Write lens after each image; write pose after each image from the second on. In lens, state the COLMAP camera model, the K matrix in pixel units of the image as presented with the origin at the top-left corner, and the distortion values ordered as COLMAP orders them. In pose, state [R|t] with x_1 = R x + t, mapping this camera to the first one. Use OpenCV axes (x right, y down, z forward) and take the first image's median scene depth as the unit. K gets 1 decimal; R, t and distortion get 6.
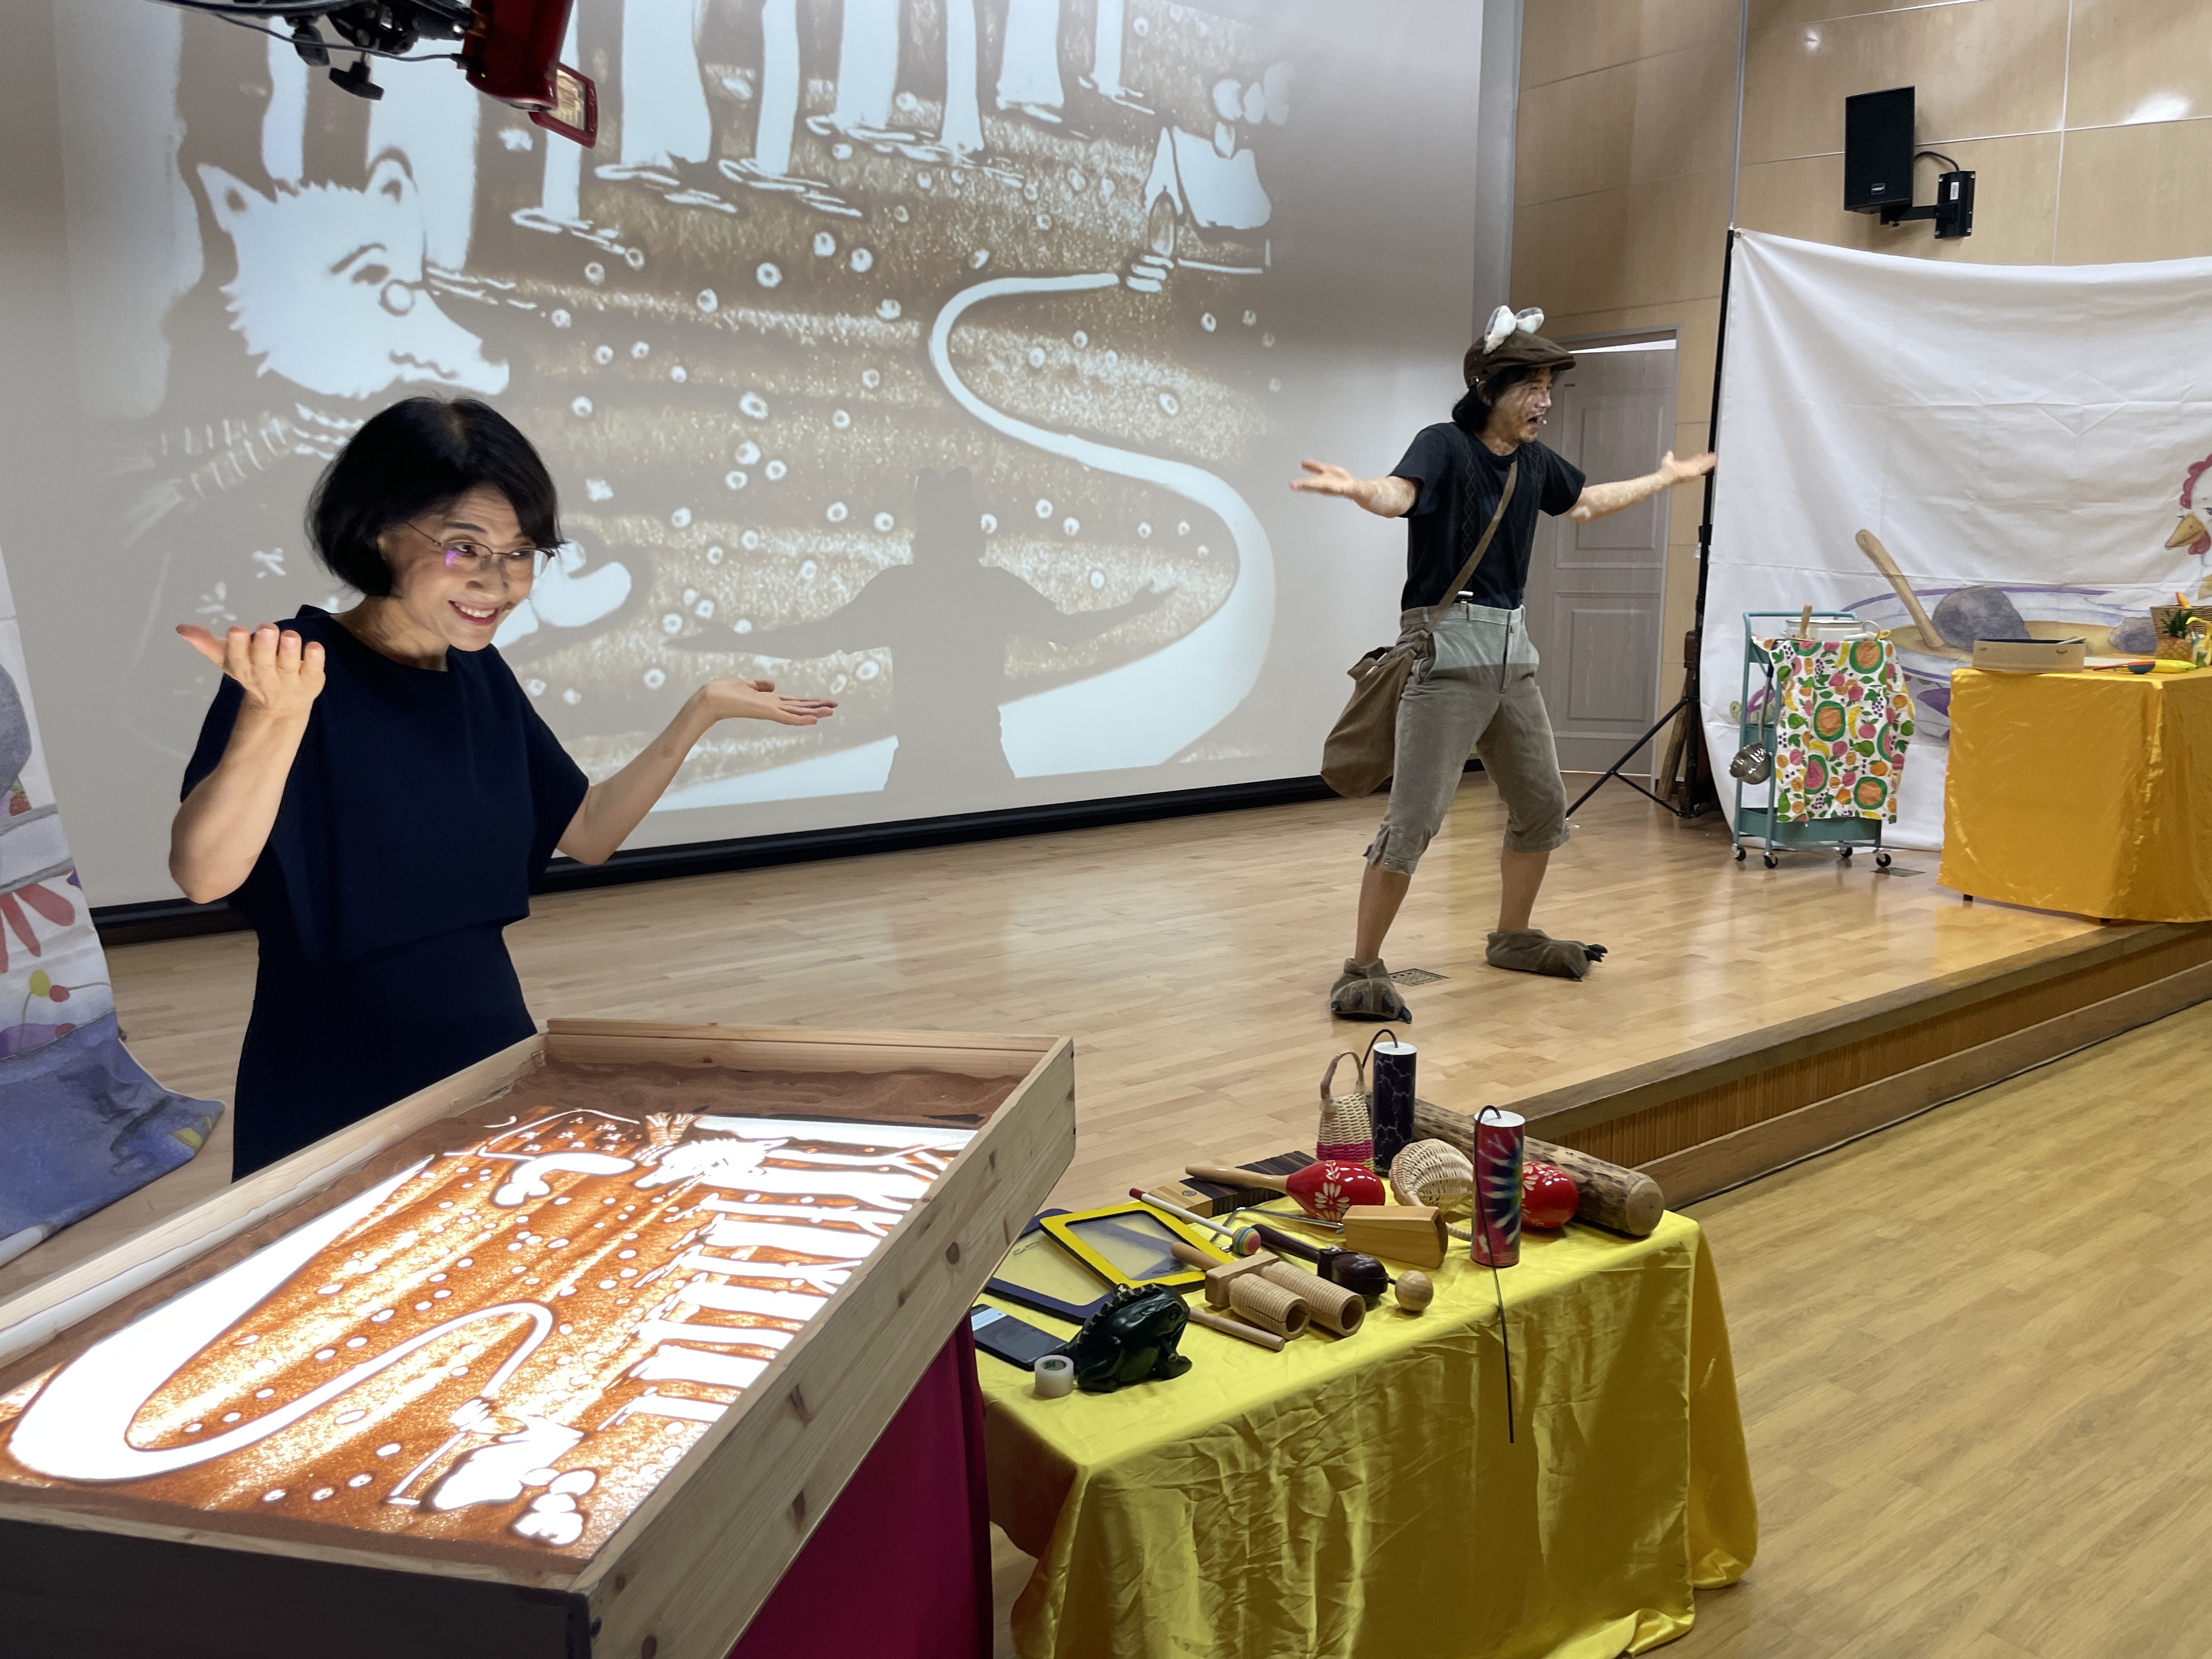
lens RADIAL K [[1672.8, 0, 1125.6], [0, 1672.8, 811.4], [0, 0, 1]] dist [0.094103, -0.138648]
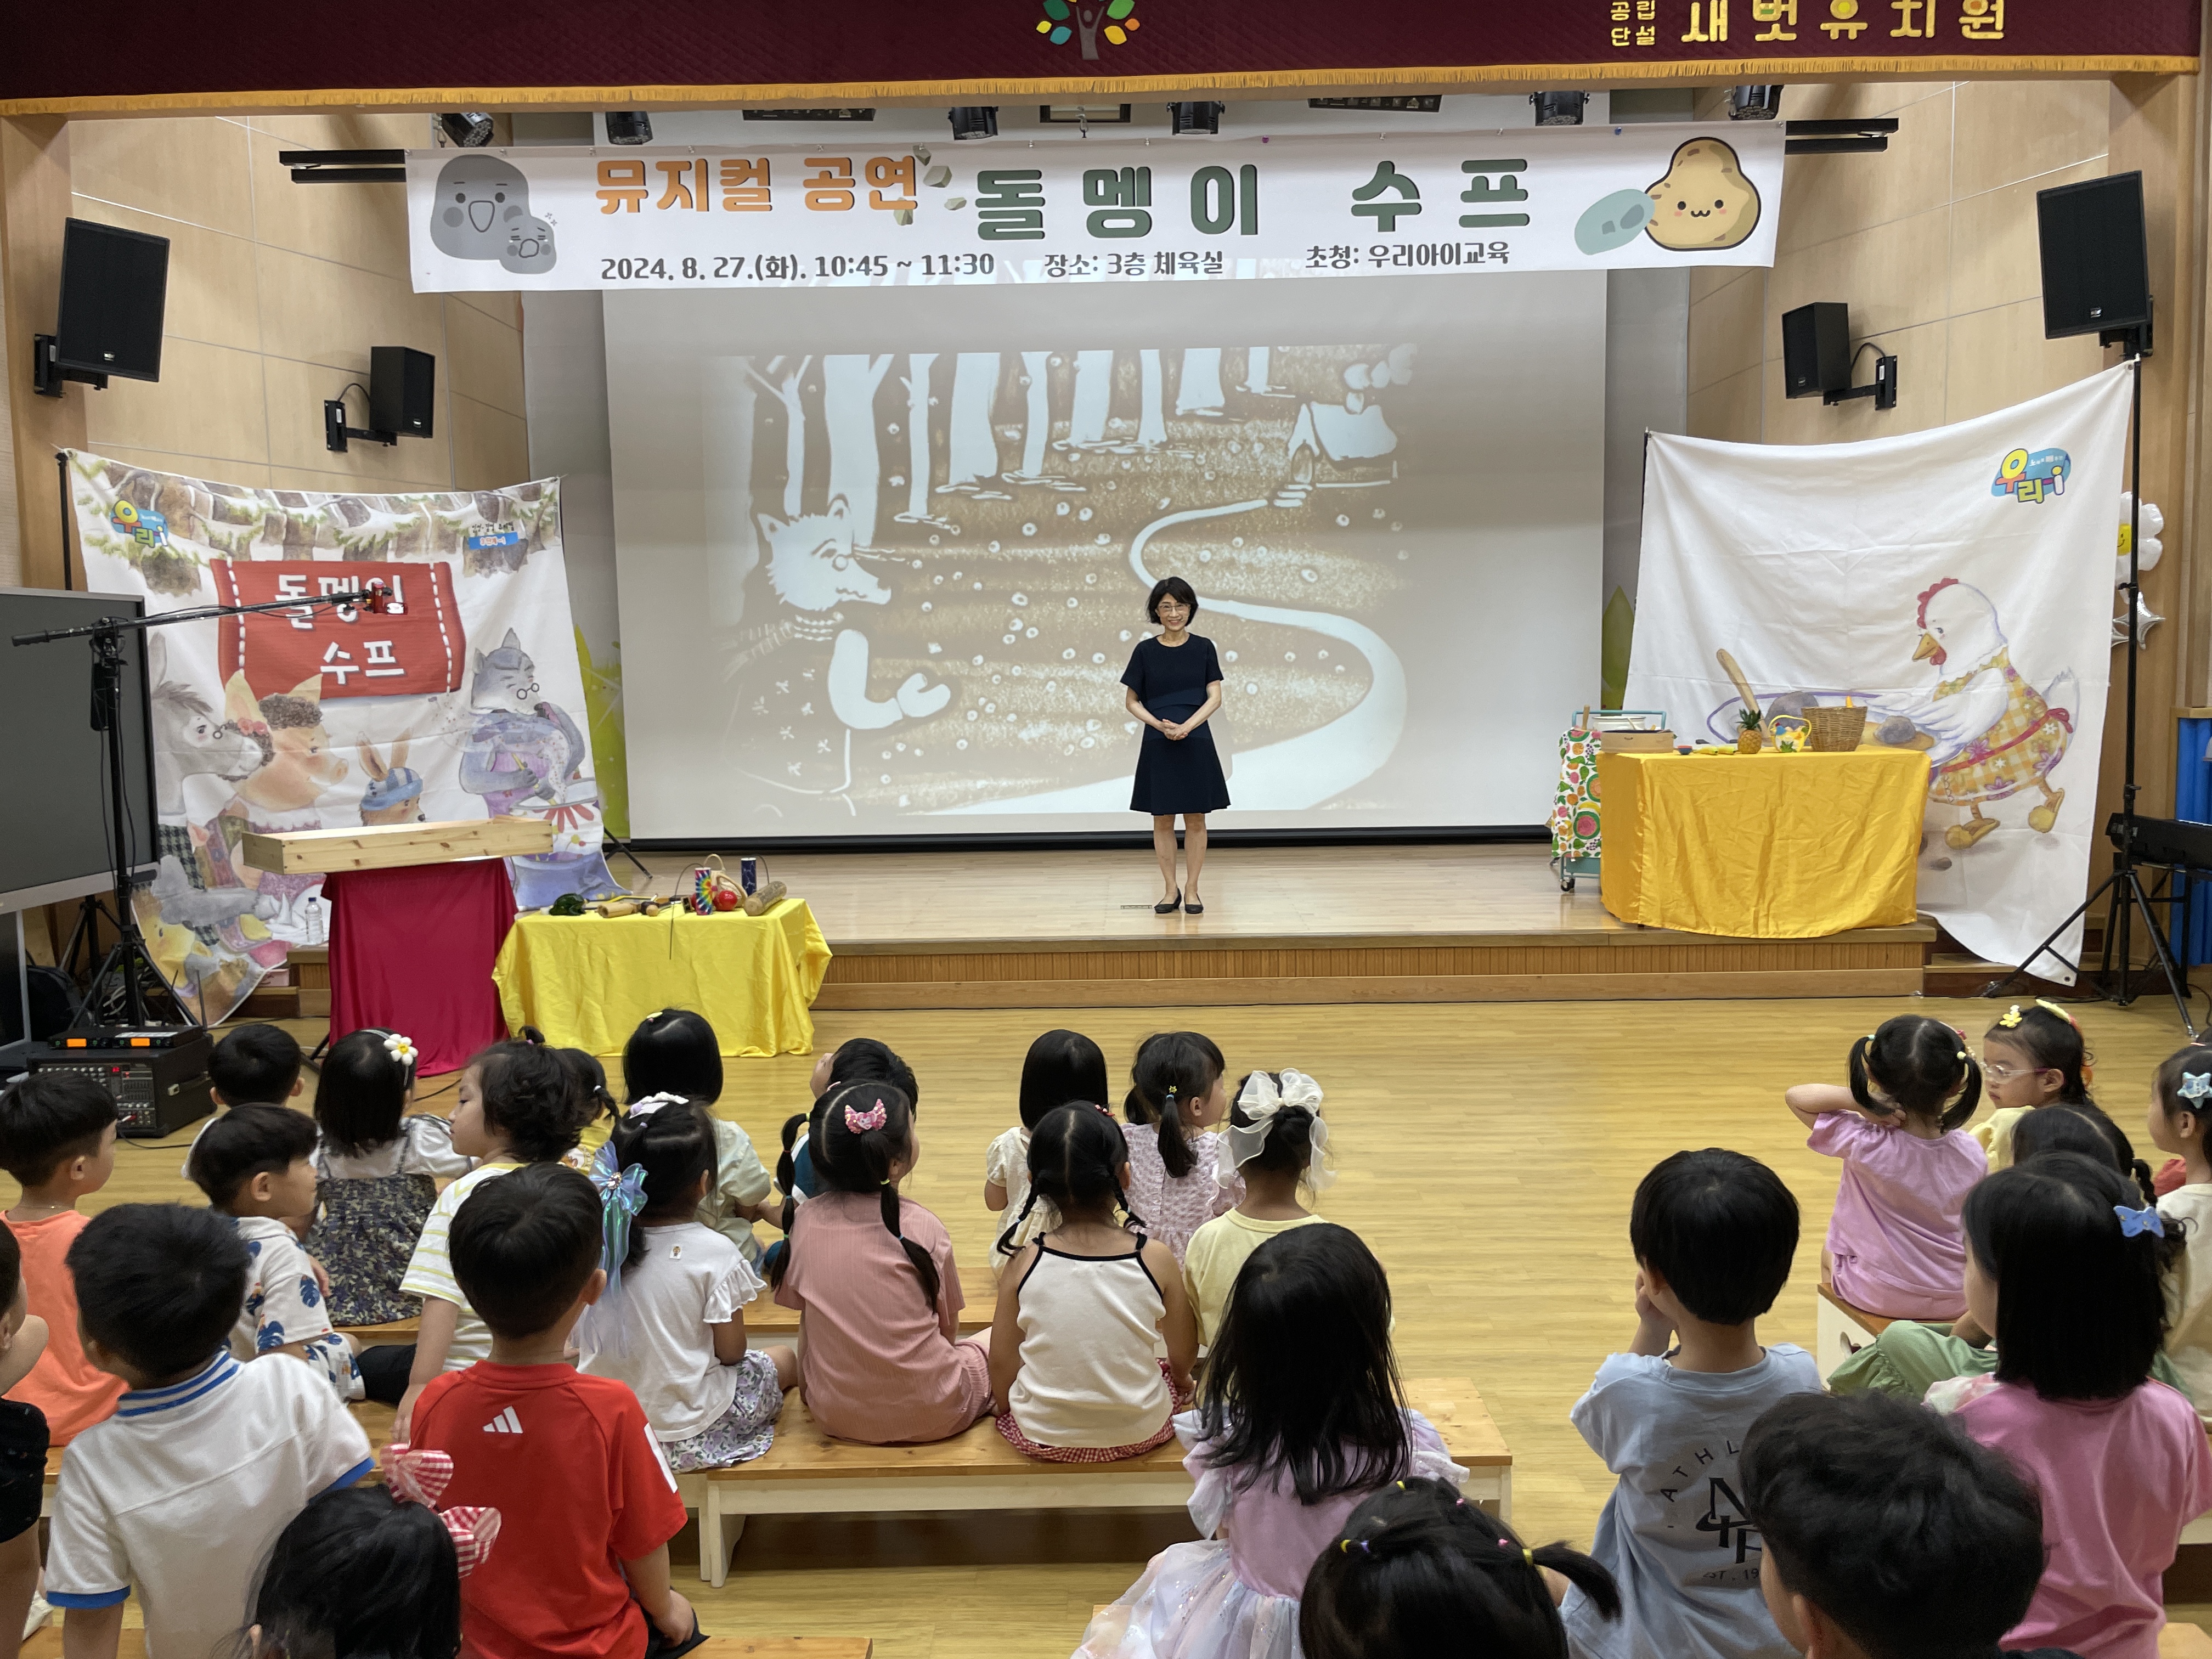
lens RADIAL K [[1685.4, 0, 1106.0], [0, 1685.4, 829.5], [0, 0, 1]] dist [0.115455, -0.162812]
pose [[0.777713, 0.046694, -0.626883, 0.985448], [-0.075612, 0.996946, -0.019546, 0.039684], [0.624055, 0.062601, 0.778868, -0.356758]]
